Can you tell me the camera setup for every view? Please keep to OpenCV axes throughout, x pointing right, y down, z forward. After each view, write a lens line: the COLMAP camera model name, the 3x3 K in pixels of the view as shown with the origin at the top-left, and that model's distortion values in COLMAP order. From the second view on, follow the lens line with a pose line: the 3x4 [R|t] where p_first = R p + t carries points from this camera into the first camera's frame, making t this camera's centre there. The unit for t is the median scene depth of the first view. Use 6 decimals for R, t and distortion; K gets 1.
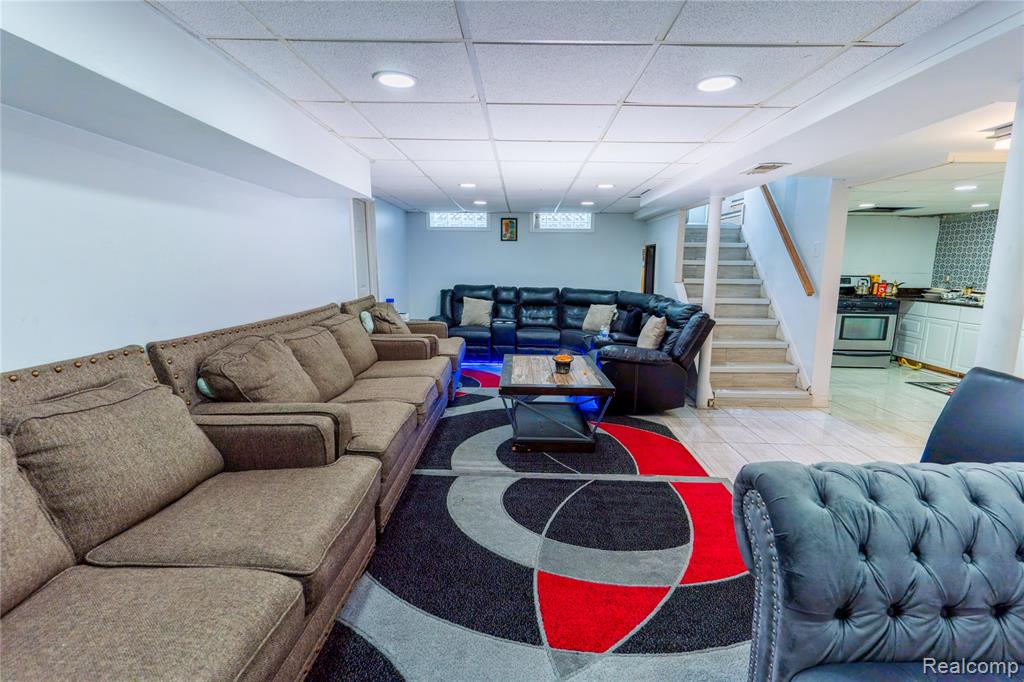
lens RADIAL K [[480.7, 0, 517.2], [0, 480.7, 343.4], [0, 0, 1]] dist [0.003696, 0.000617]
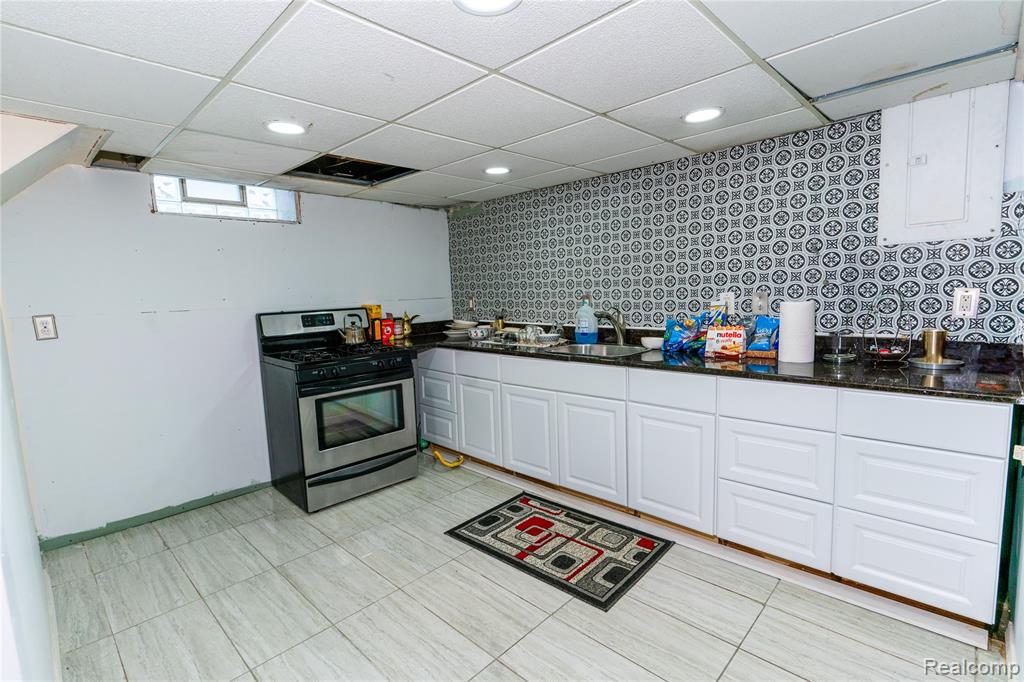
lens RADIAL K [[480.7, 0, 517.2], [0, 480.7, 343.4], [0, 0, 1]] dist [0.003696, 0.000617]
pose [[0.669262, -0.118902, 0.733451, 0.451064], [0.162044, 0.986709, 0.012097, -0.079867], [-0.725141, 0.110755, 0.679635, 0.517898]]
